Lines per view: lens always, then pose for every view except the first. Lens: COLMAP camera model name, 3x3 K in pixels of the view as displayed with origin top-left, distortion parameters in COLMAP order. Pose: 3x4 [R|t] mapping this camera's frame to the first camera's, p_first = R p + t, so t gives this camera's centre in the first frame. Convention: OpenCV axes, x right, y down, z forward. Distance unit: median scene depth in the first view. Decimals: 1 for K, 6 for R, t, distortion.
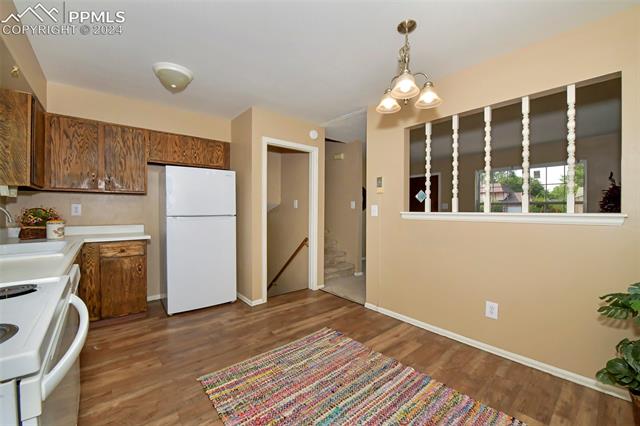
lens RADIAL K [[259.9, 0, 319.9], [0, 259.9, 211.4], [0, 0, 1]] dist [-0.001373, -0.000082]
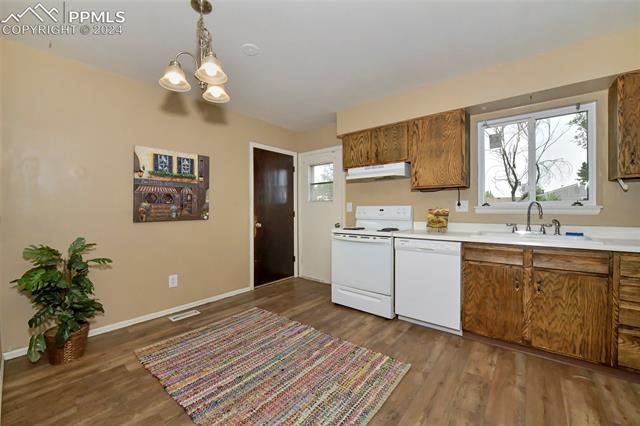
lens RADIAL K [[259.9, 0, 320.5], [0, 259.9, 210.5], [0, 0, 1]] dist [-0.001373, -0.000082]
pose [[-0.983737, 0.000633, -0.179614, 0.086171], [-0.001414, 0.999936, 0.011264, 0.001355], [0.179610, 0.011335, -0.983673, 2.024924]]
